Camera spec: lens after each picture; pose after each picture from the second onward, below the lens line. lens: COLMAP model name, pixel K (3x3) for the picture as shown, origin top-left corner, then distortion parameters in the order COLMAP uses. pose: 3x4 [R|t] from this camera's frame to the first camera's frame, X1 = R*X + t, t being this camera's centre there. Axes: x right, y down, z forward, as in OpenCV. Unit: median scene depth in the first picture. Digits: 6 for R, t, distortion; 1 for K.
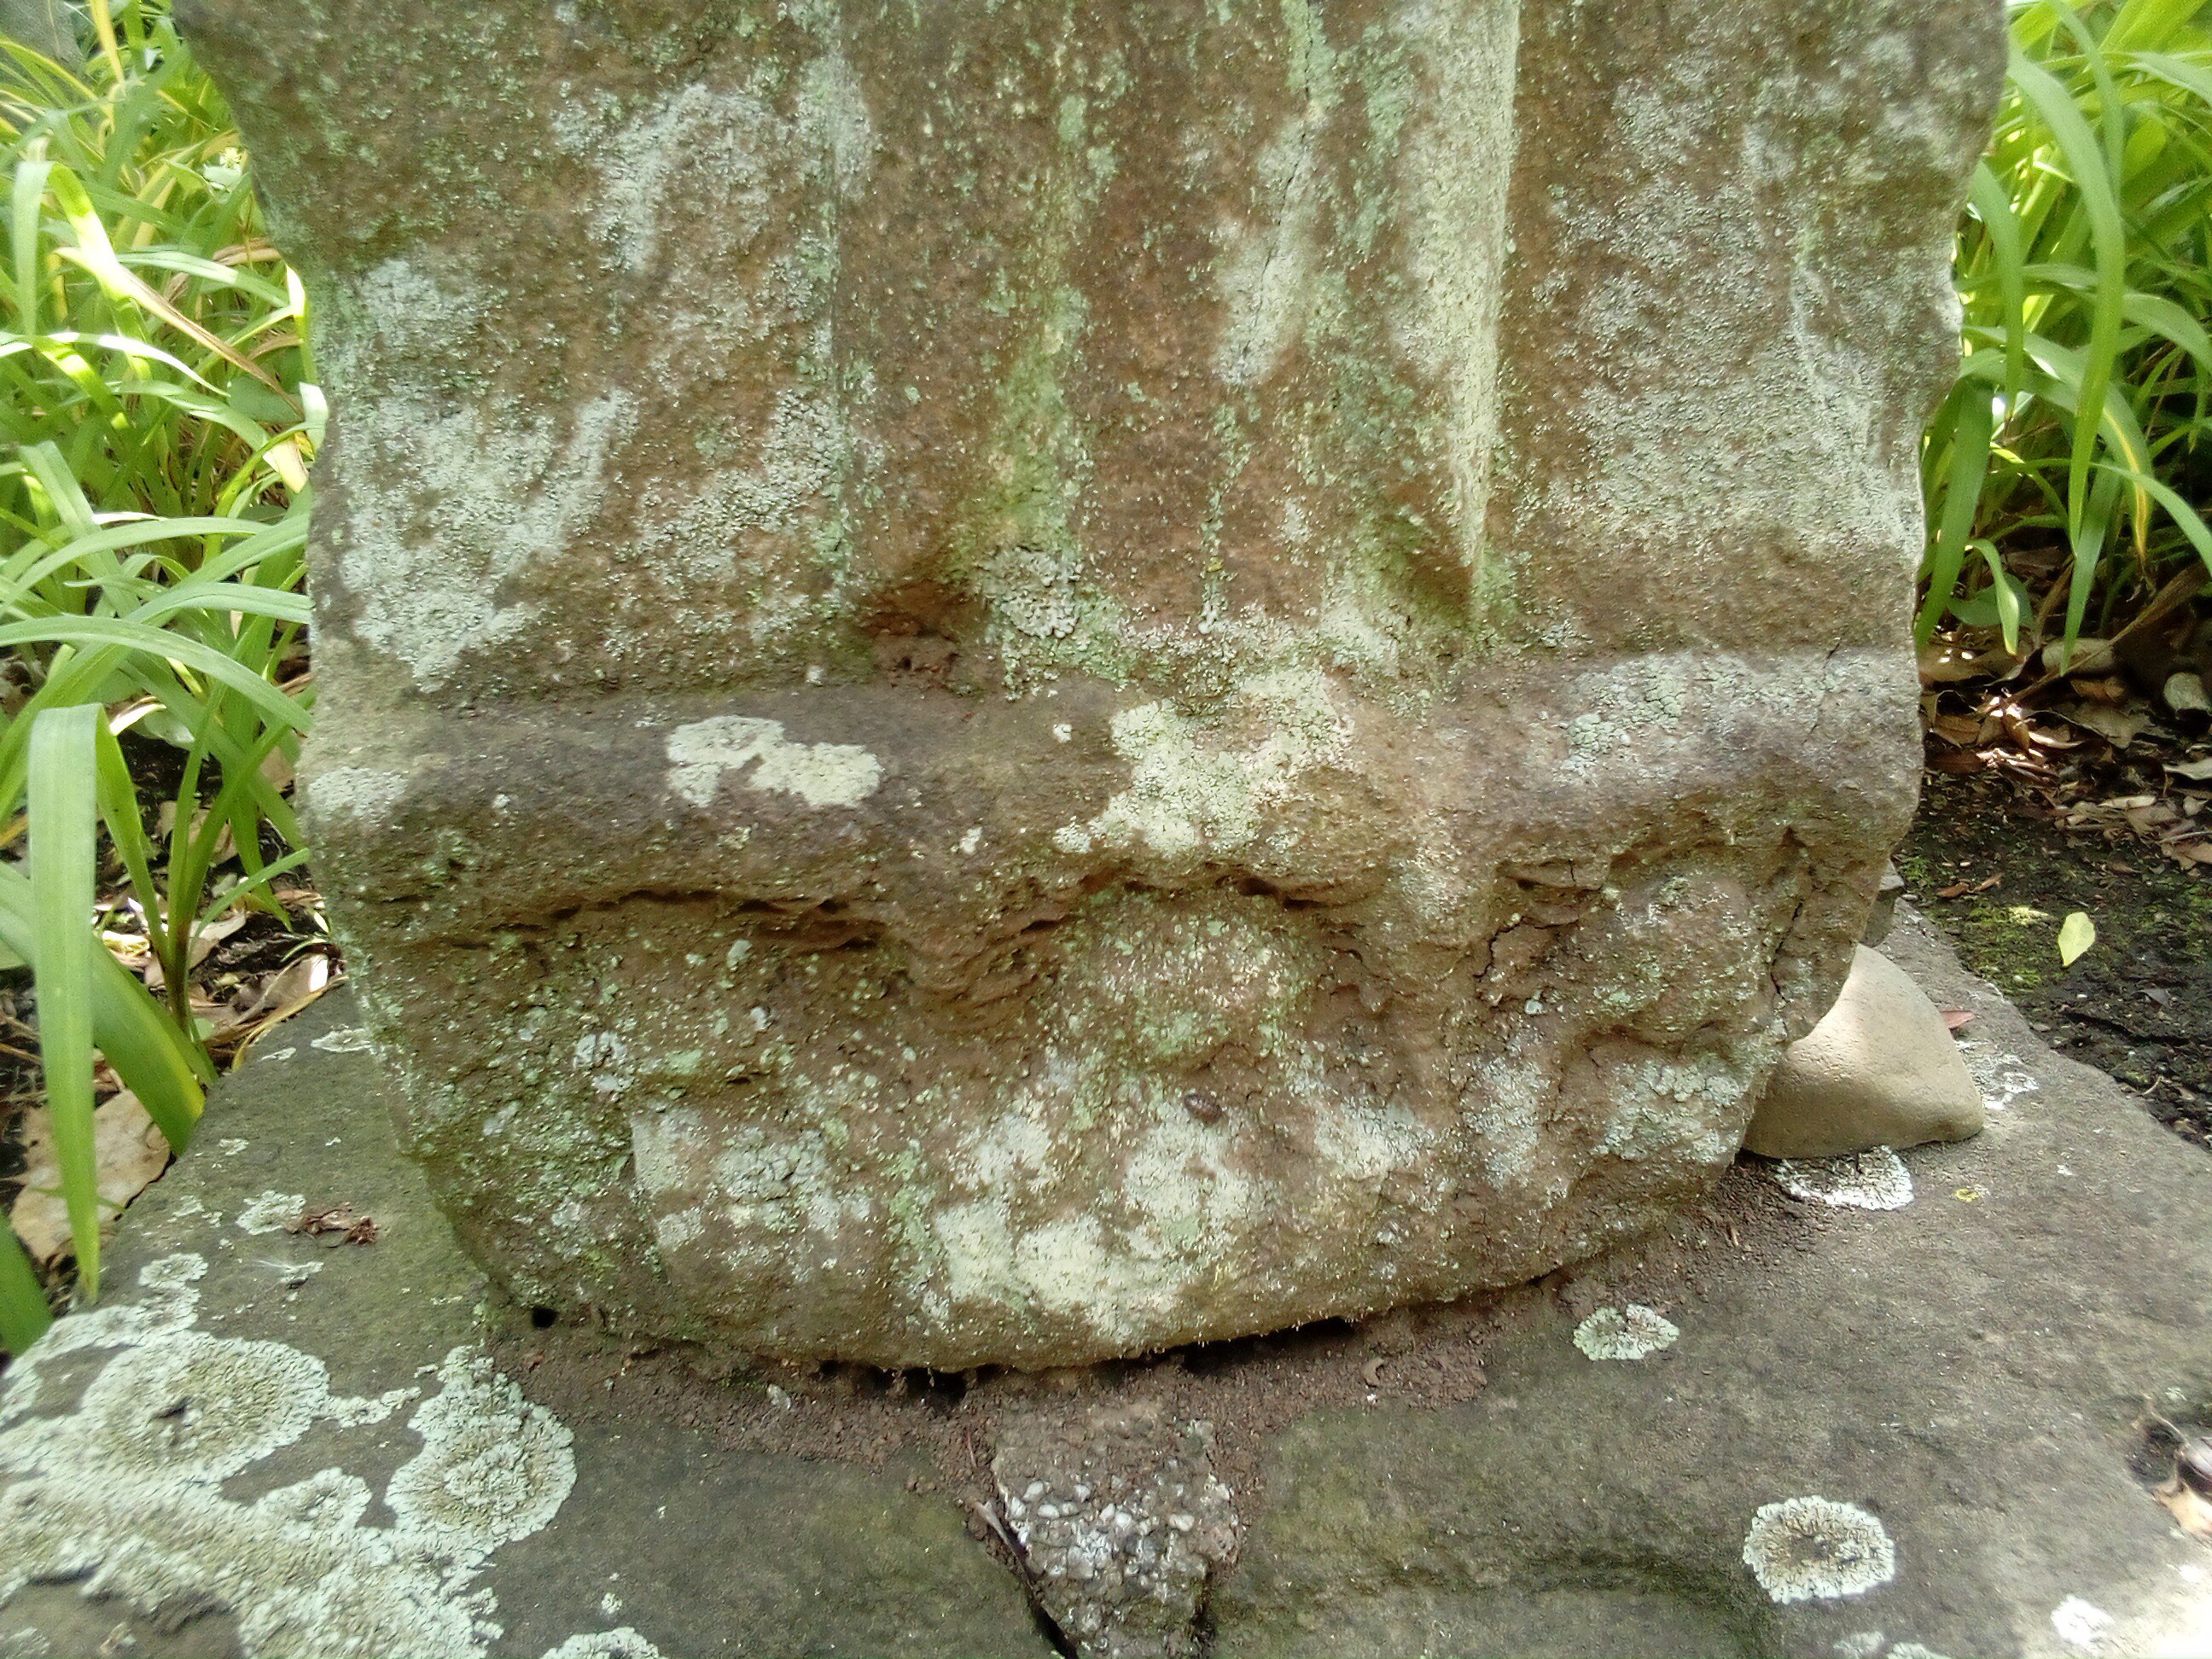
lens RADIAL K [[1808.2, 0, 1108.6], [0, 1808.2, 768.1], [0, 0, 1]] dist [0.079010, -0.096049]
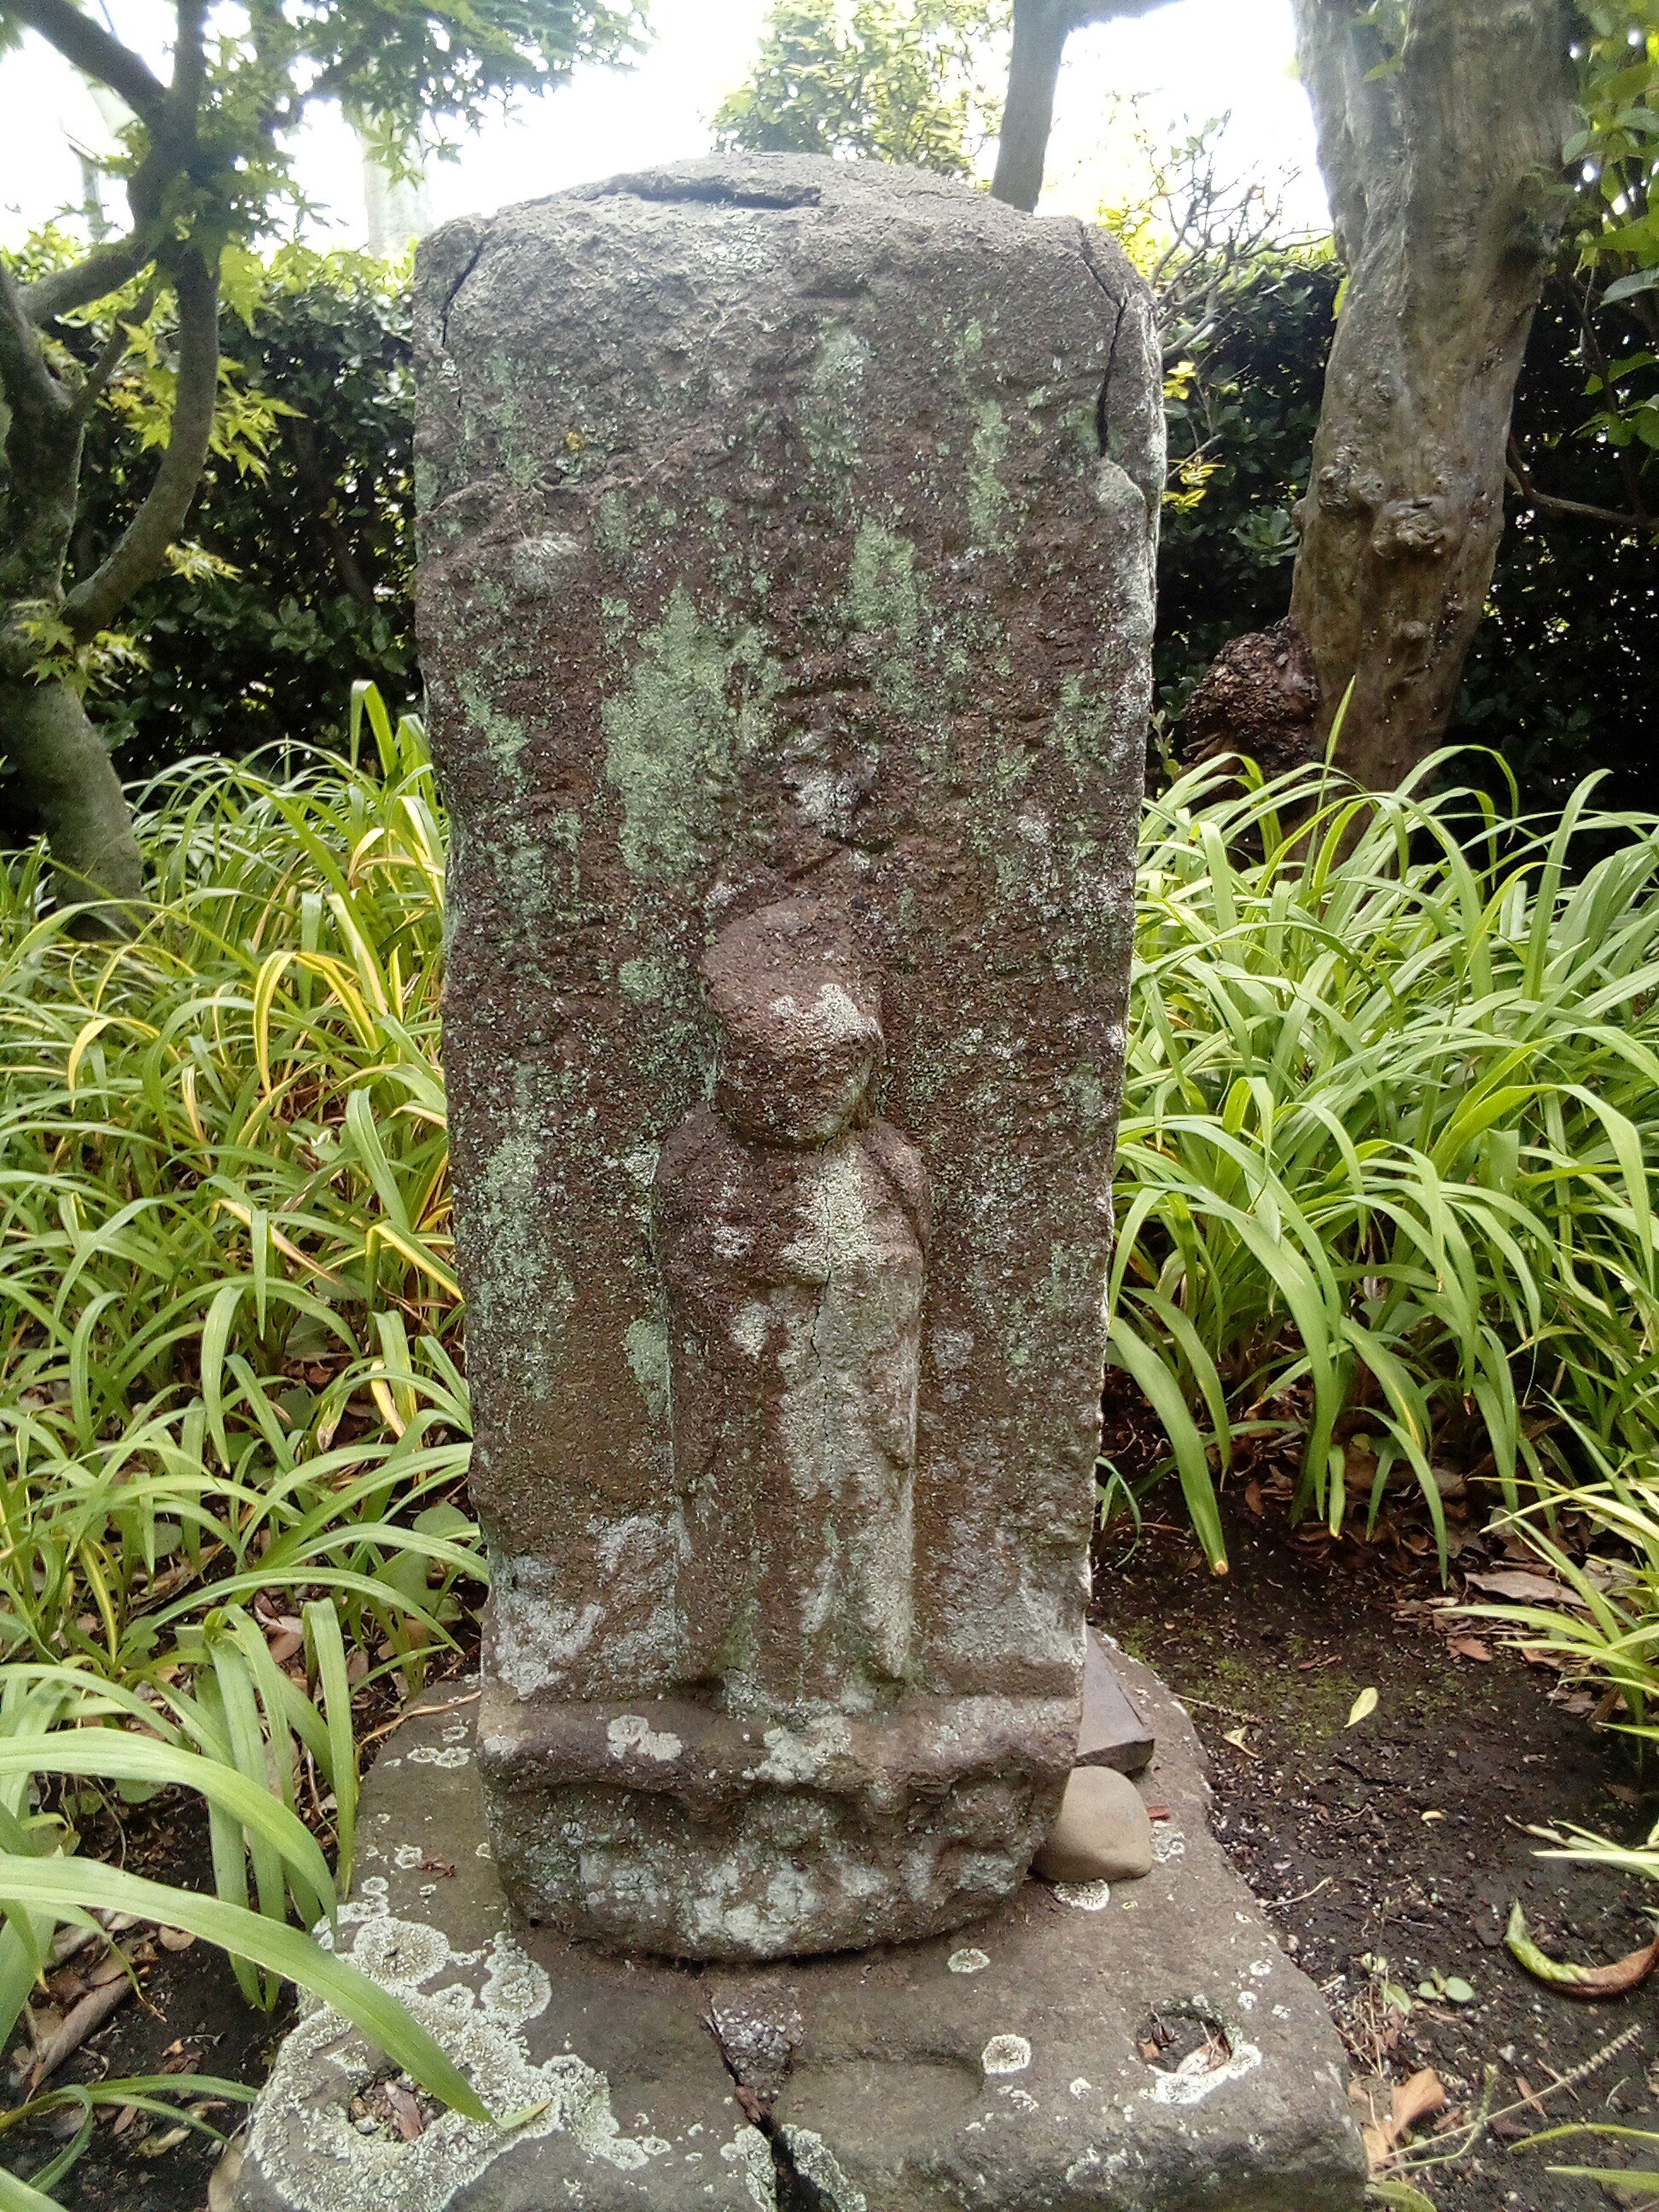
lens RADIAL K [[1808.2, 0, 838.9], [0, 1808.2, 1087.3], [0, 0, 1]] dist [0.079010, -0.096049]
pose [[0.997912, 0.044028, -0.047259, 0.187852], [-0.047144, 0.996639, -0.066998, -0.763969], [0.044151, 0.069086, 0.996633, -1.718472]]
